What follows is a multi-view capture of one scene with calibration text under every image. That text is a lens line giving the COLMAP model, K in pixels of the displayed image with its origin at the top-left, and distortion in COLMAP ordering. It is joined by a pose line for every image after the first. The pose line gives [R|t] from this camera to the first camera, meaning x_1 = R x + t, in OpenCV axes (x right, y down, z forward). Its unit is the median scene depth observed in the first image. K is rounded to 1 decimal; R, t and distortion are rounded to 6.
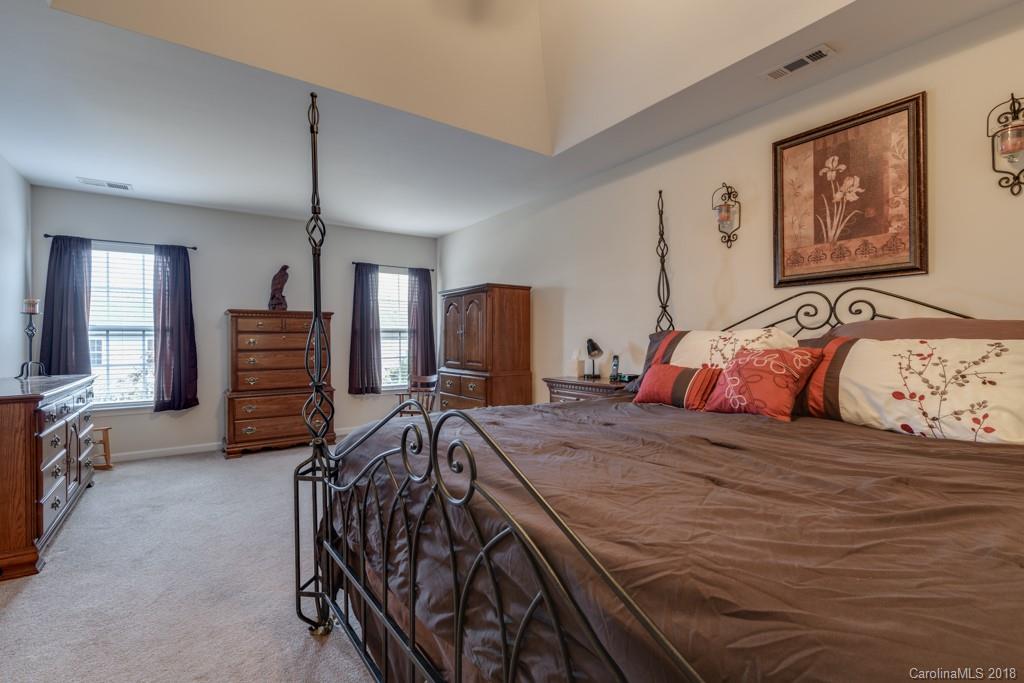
lens RADIAL K [[464.9, 0, 512.0], [0, 464.9, 341.5], [0, 0, 1]] dist [0.000104, 0.000091]
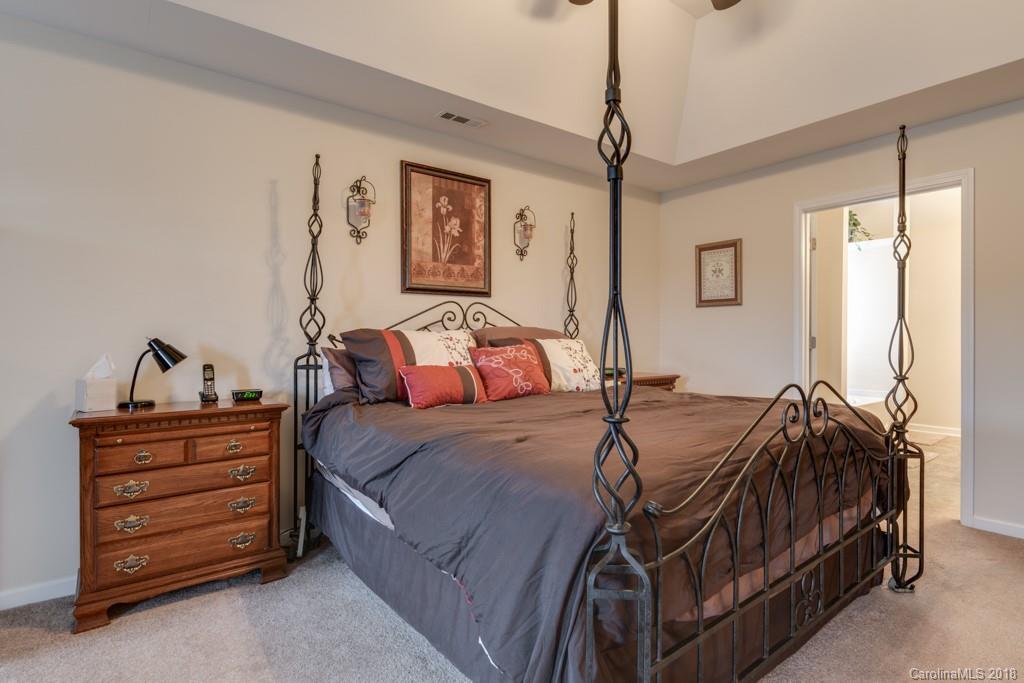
lens RADIAL K [[510.0, 0, 512.0], [0, 510.0, 341.5], [0, 0, 1]] dist [-0.000296, -0.000030]
pose [[-0.038743, 0.005382, 0.999235, -0.720888], [0.010486, 0.999933, -0.004979, 0.009475], [-0.999194, 0.010285, -0.038797, 0.881238]]
